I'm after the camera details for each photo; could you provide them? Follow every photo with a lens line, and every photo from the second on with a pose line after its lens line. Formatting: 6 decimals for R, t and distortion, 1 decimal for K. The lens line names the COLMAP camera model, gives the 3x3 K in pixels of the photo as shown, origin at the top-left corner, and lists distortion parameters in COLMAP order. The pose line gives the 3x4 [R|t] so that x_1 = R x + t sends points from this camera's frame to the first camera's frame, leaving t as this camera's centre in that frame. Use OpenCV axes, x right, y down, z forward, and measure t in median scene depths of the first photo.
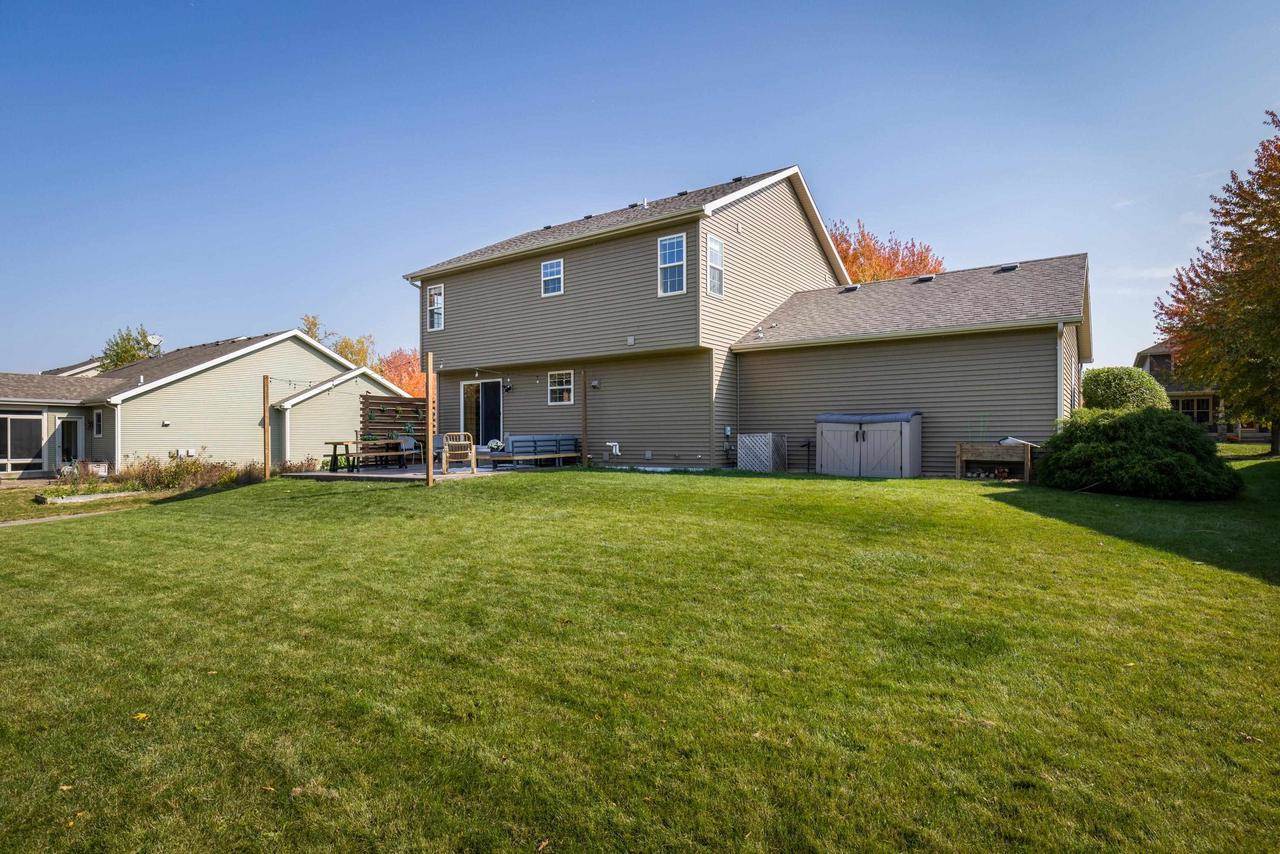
lens RADIAL K [[660.3, 0, 643.7], [0, 660.3, 438.0], [0, 0, 1]] dist [-0.000354, 0.000021]
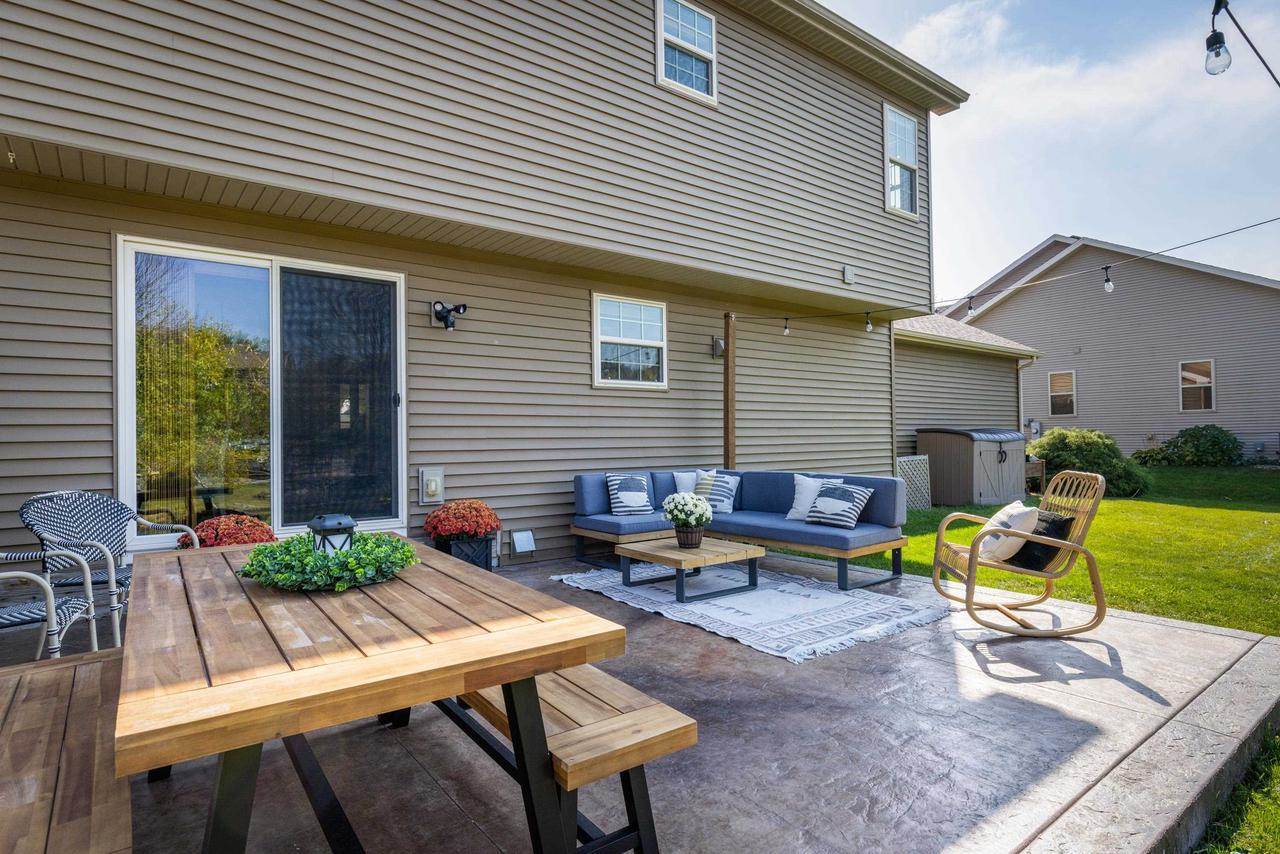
lens RADIAL K [[685.4, 0, 640.0], [0, 685.4, 427.0], [0, 0, 1]] dist [-0.000215, -0.001410]
pose [[0.309244, 0.018885, 0.950795, -0.450265], [0.010084, 0.999681, -0.023135, -0.017673], [-0.950929, 0.016742, 0.308955, 0.803728]]
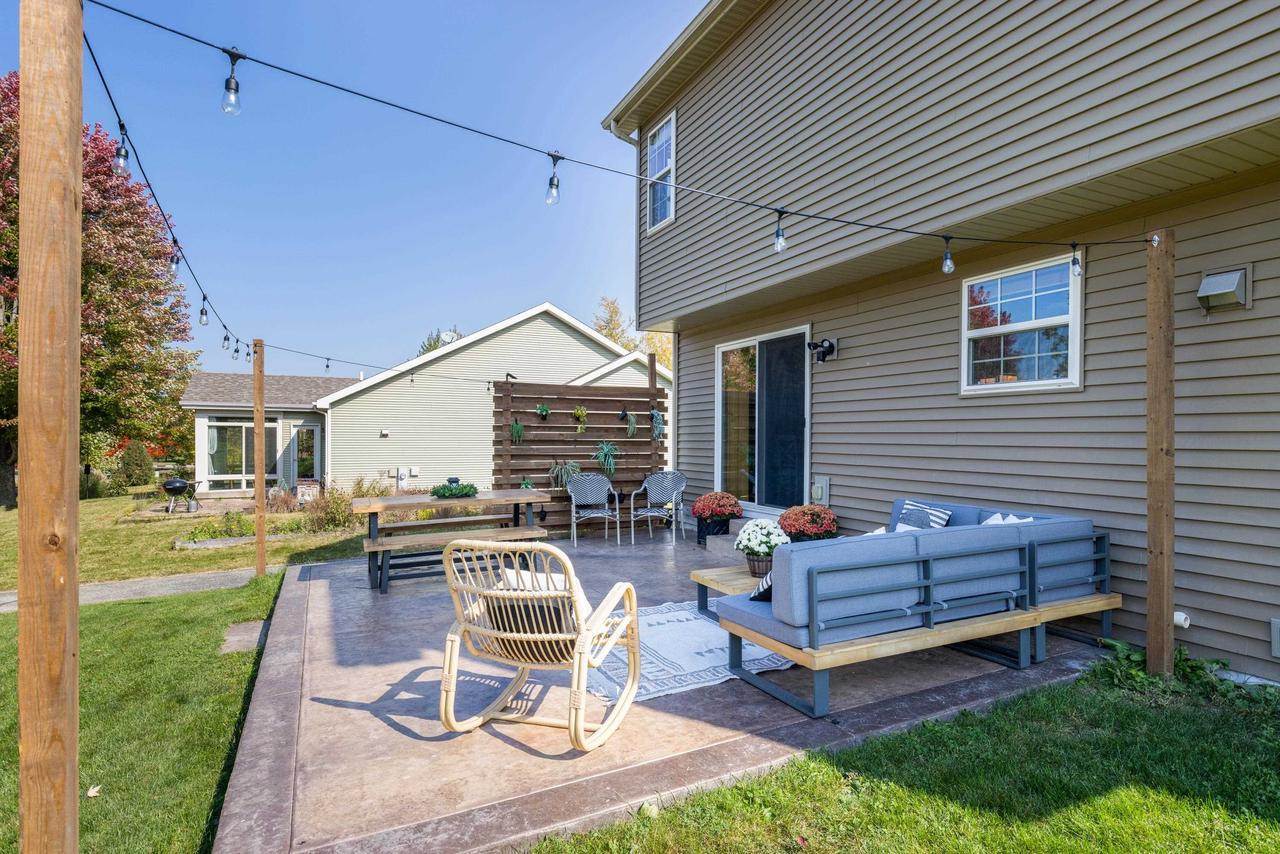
lens RADIAL K [[660.3, 0, 643.7], [0, 660.3, 438.0], [0, 0, 1]] dist [-0.000354, 0.000021]
pose [[0.870372, 0.010291, -0.492288, -0.114845], [-0.010575, 0.999942, 0.002206, -0.028110], [0.492282, 0.003286, 0.870430, 0.635866]]
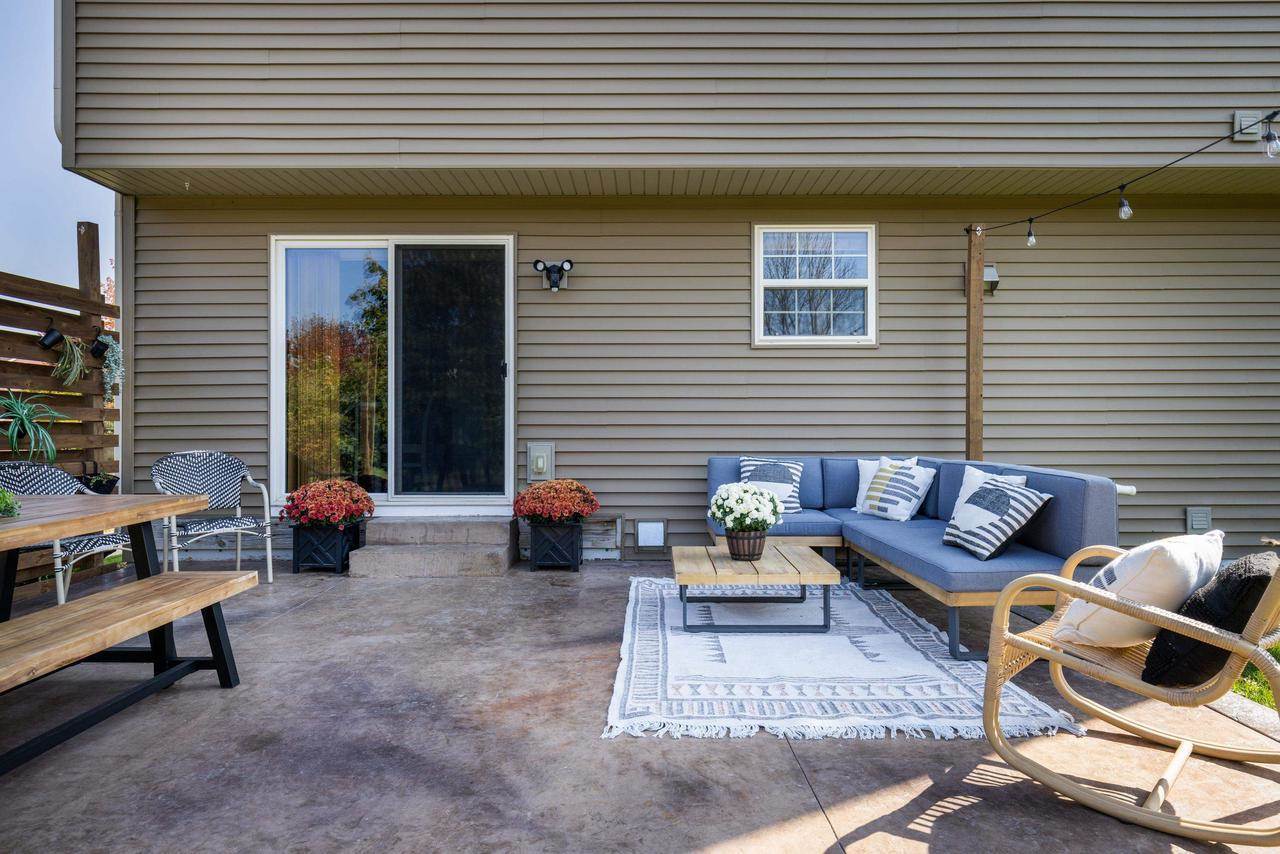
lens RADIAL K [[772.4, 0, 646.1], [0, 772.4, 422.7], [0, 0, 1]] dist [0.004418, -0.000421]
pose [[0.826118, 0.008836, 0.563428, -0.337162], [-0.002516, 0.999925, -0.011992, -0.012449], [-0.563491, 0.008489, 0.826078, 0.707119]]
